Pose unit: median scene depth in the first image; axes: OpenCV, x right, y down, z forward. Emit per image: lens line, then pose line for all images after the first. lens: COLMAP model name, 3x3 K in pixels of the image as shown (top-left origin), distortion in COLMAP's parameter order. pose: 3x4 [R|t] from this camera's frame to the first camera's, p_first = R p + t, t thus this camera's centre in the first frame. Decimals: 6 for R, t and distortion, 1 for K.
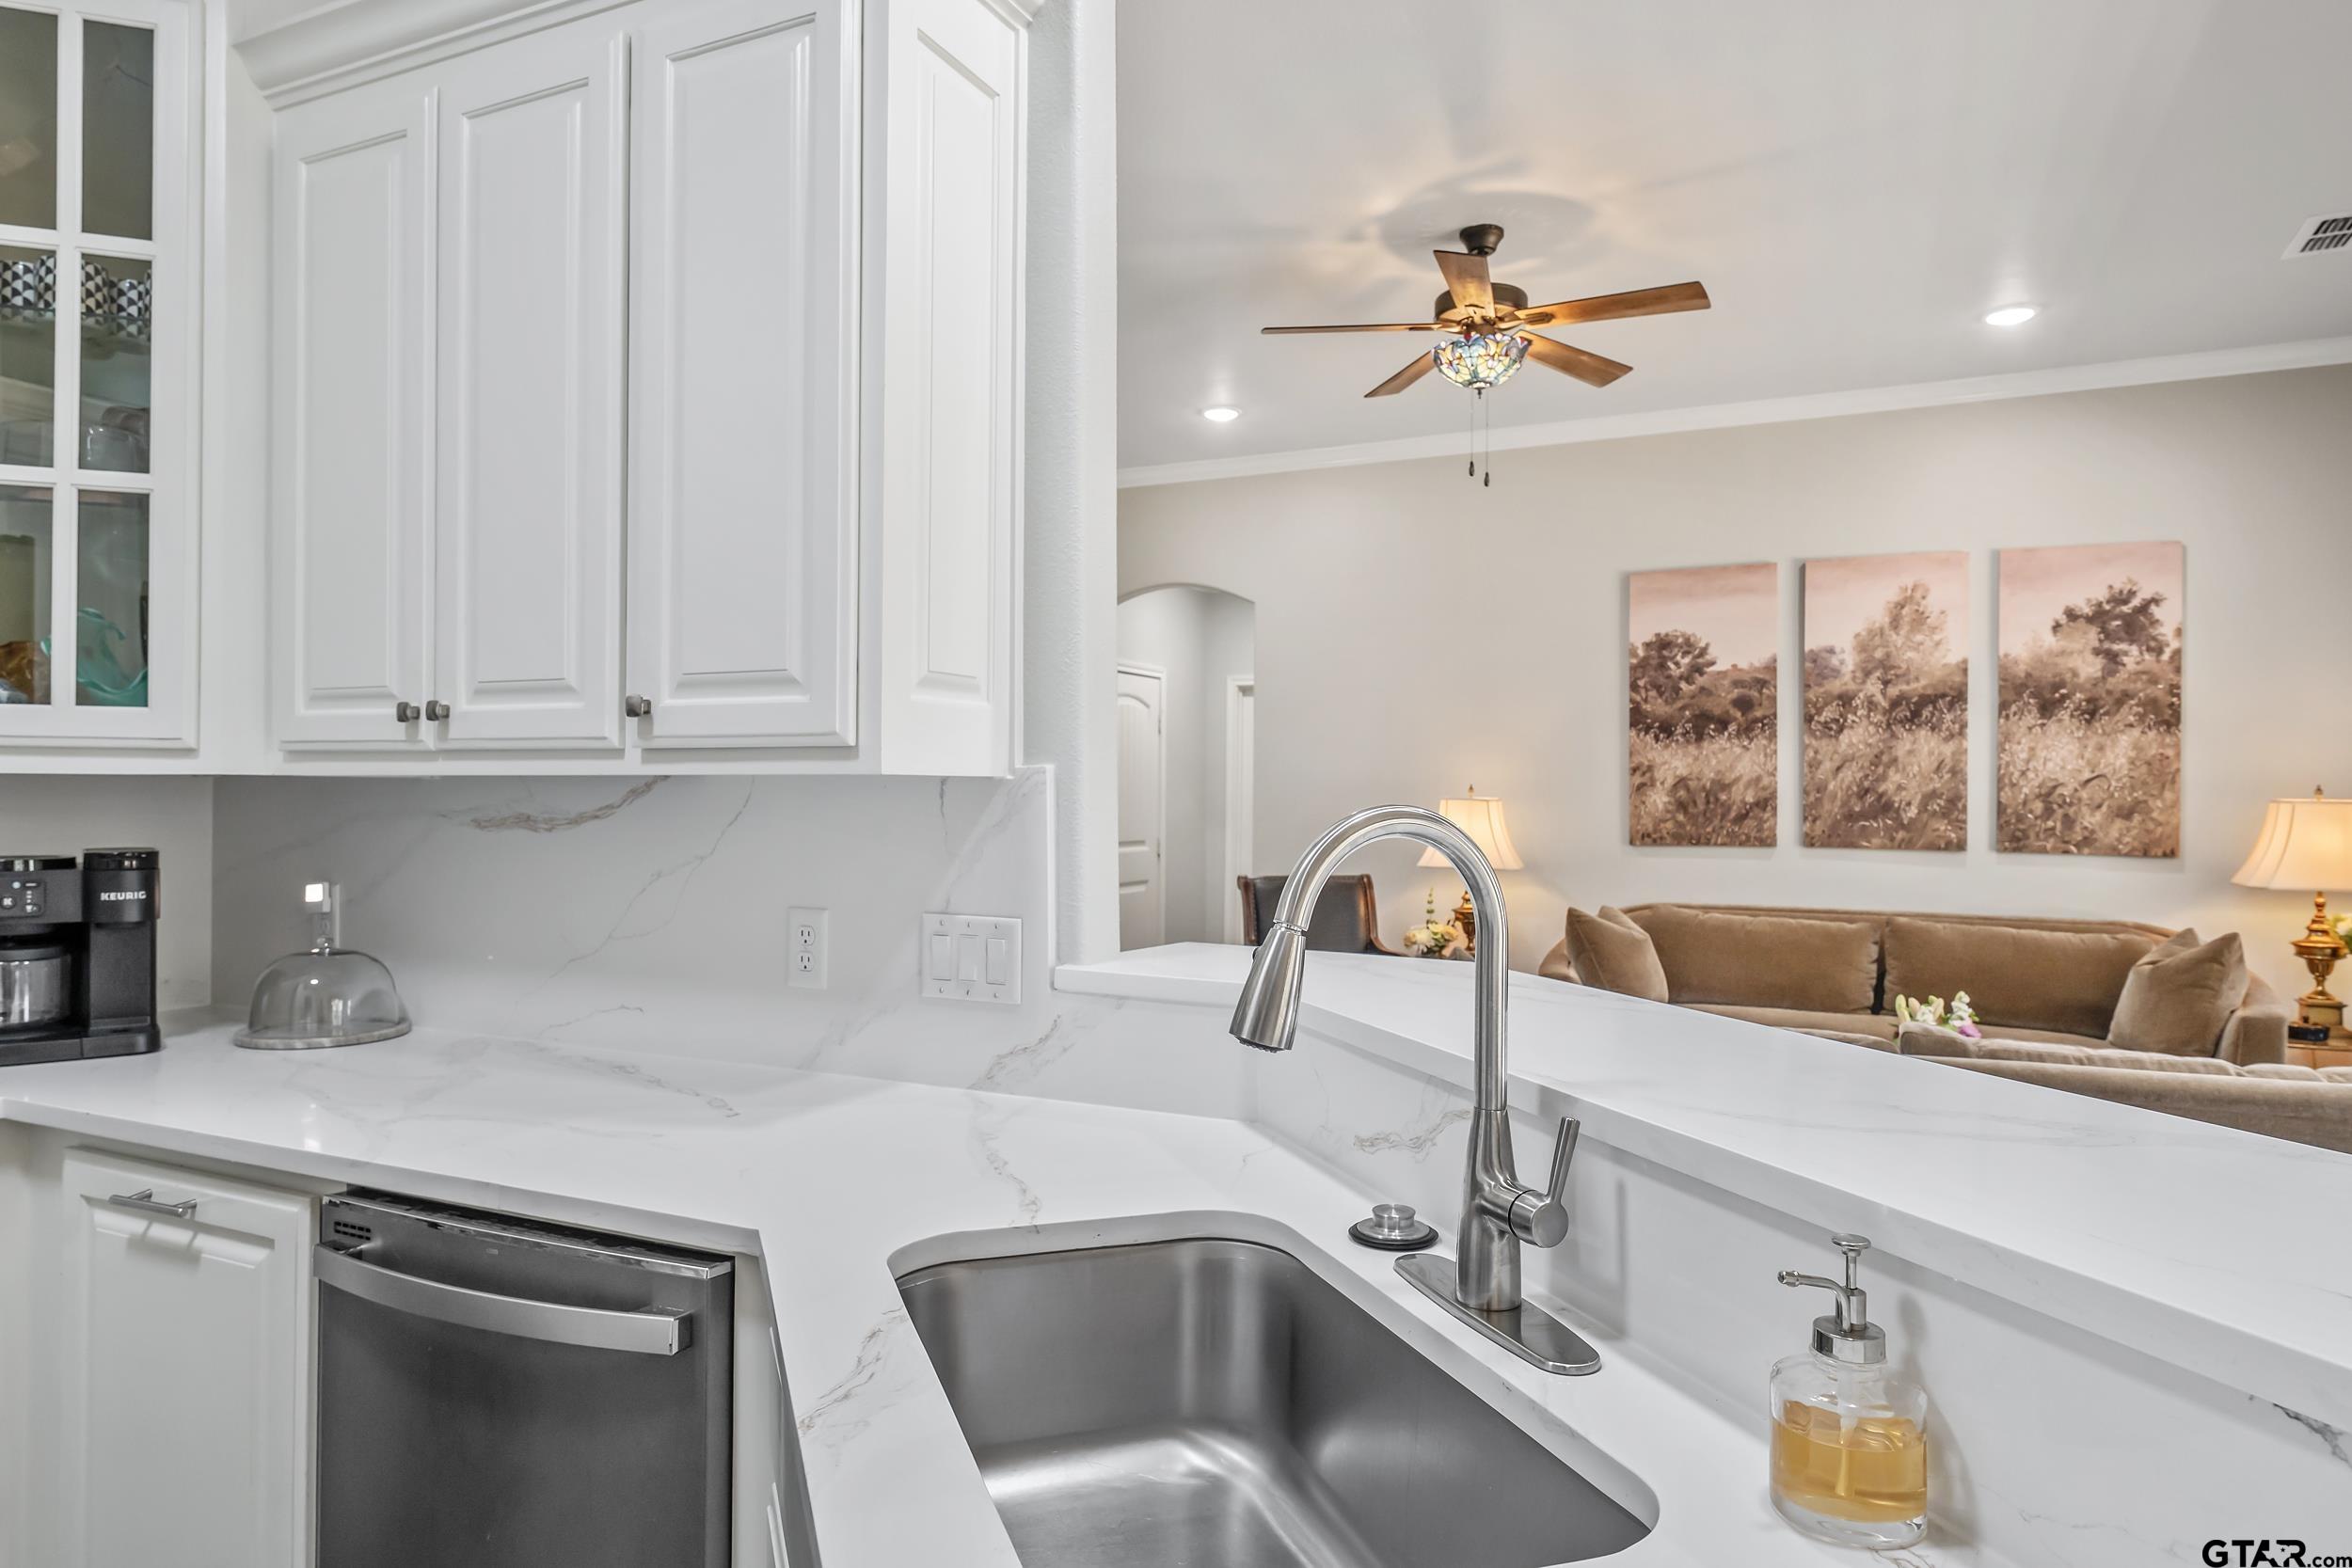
lens RADIAL K [[1454.8, 0, 1162.7], [0, 1454.8, 791.5], [0, 0, 1]] dist [0.014656, -0.000469]
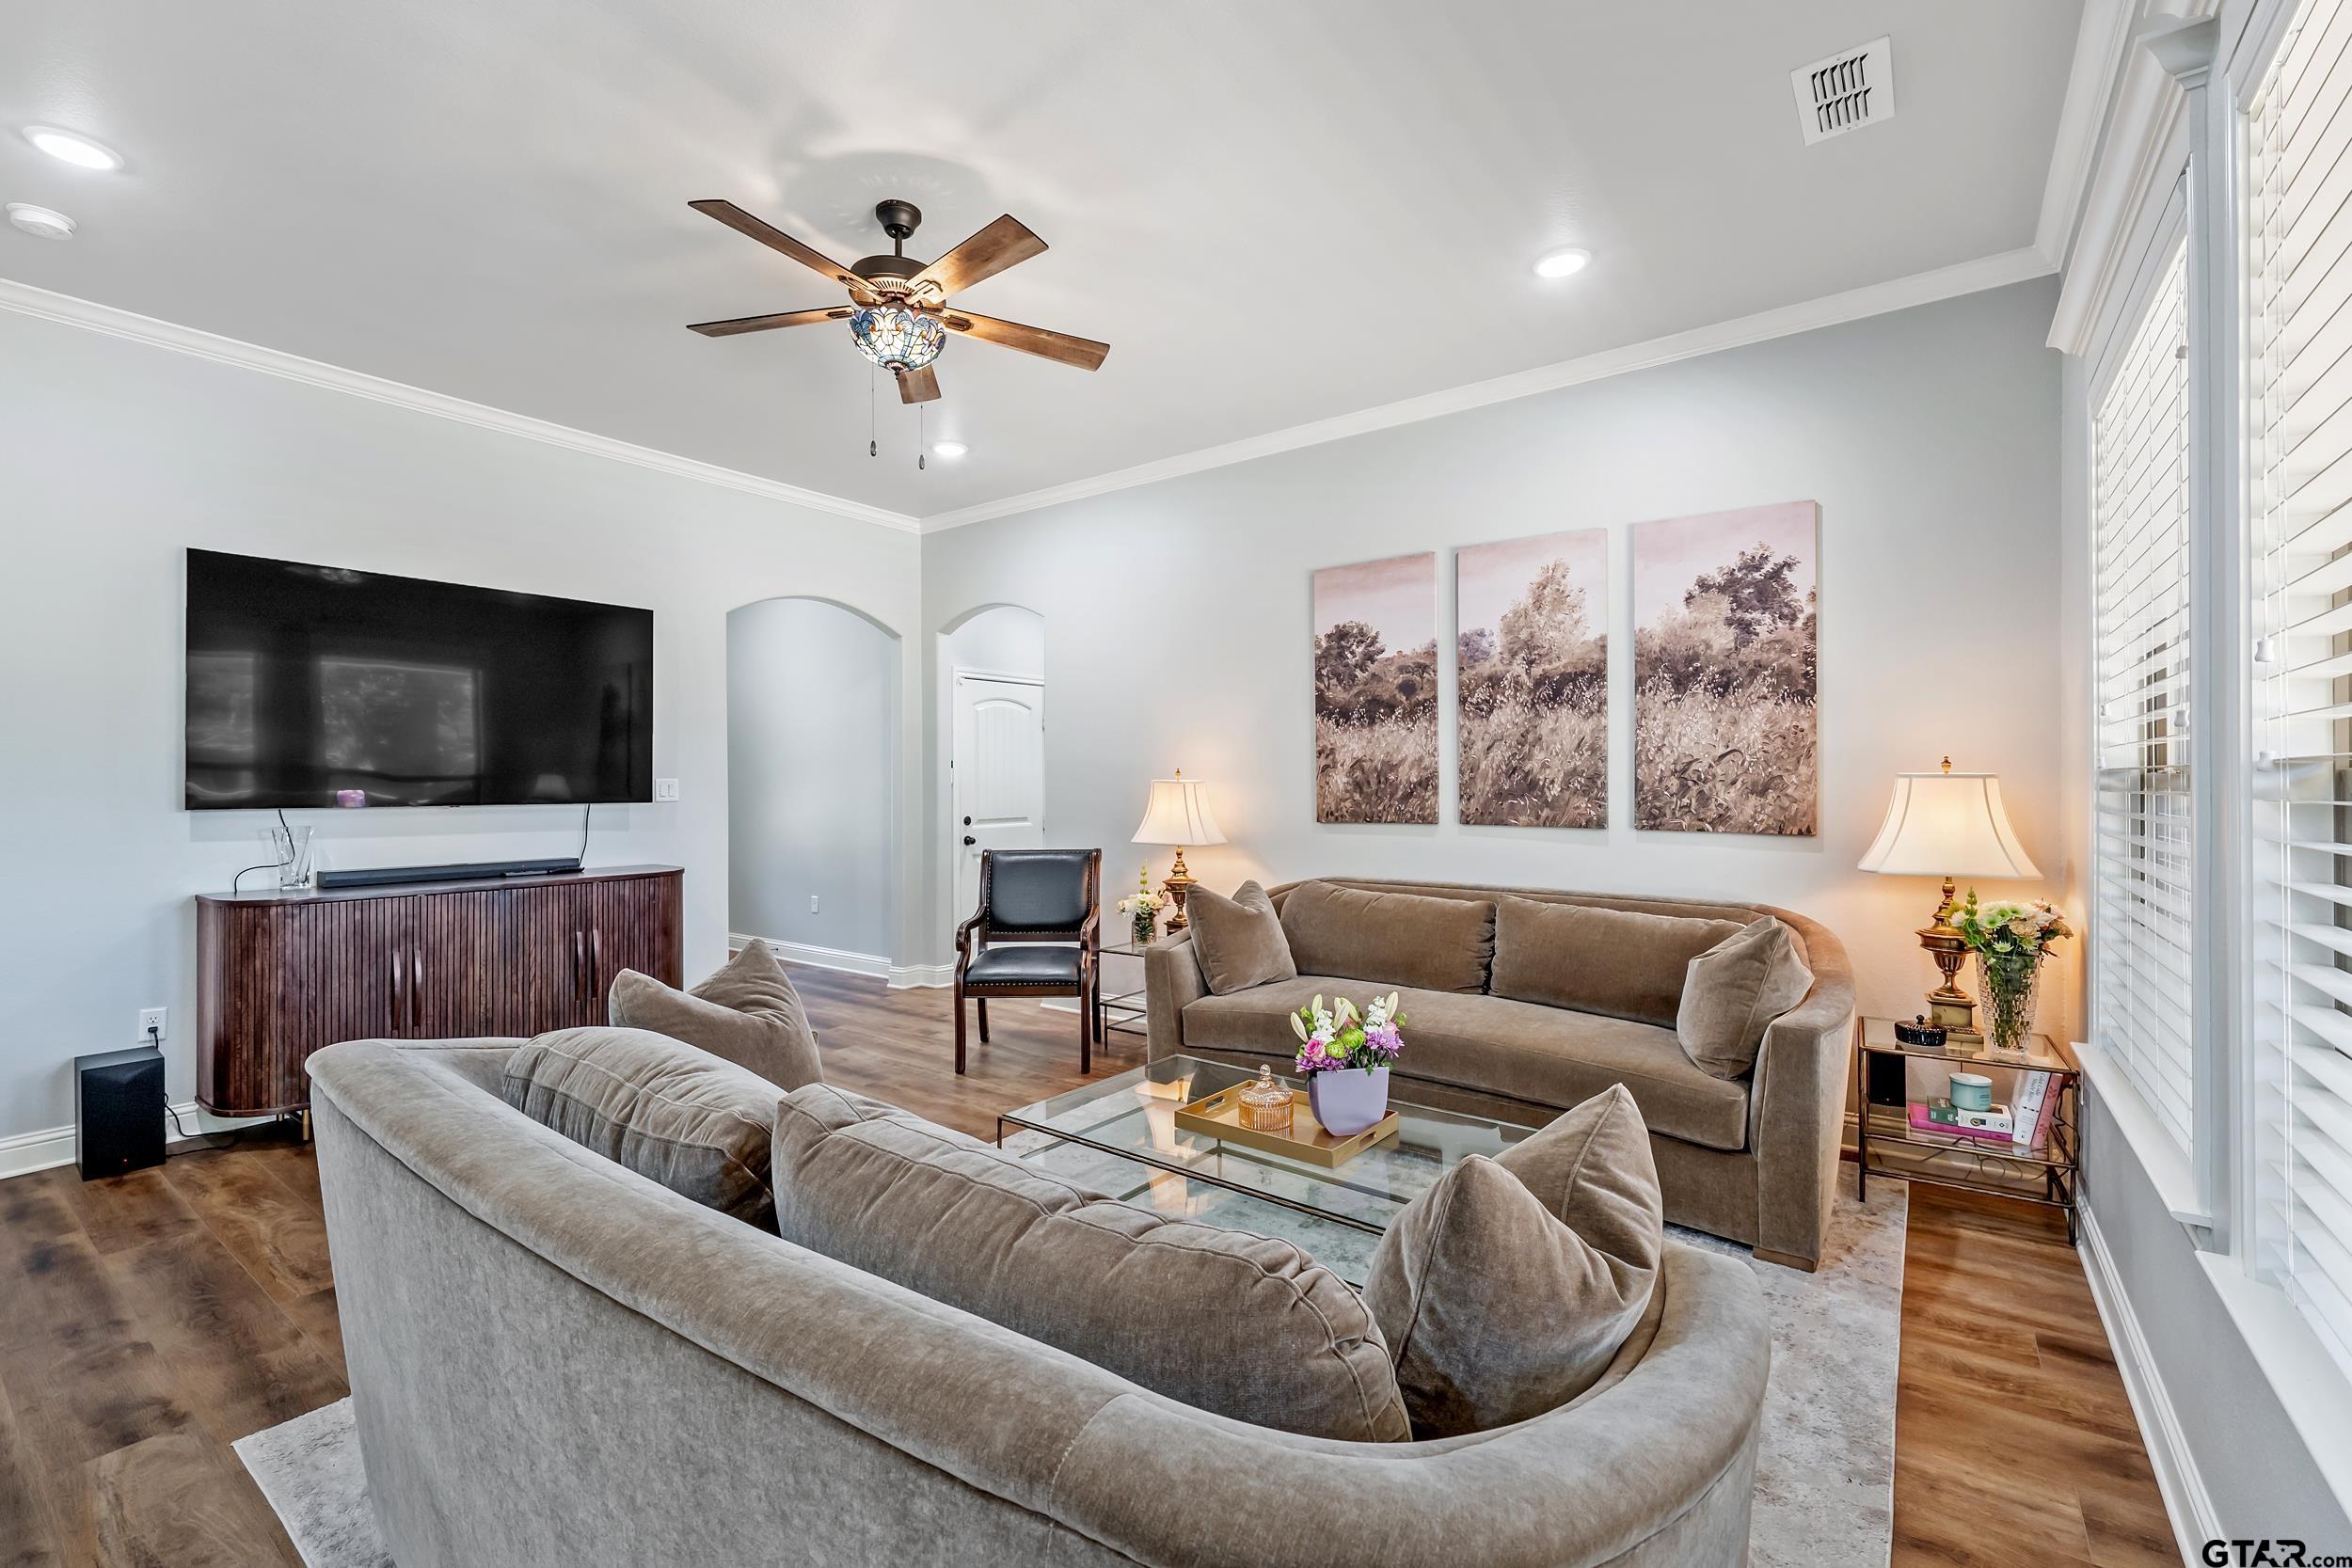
lens RADIAL K [[999.1, 0, 1186.3], [0, 999.1, 774.5], [0, 0, 1]] dist [0.003221, 0.000062]
pose [[0.980260, -0.011151, -0.197397, 0.403901], [0.010236, 0.999932, -0.005659, 0.004753], [0.197447, 0.003527, 0.980307, 0.276464]]
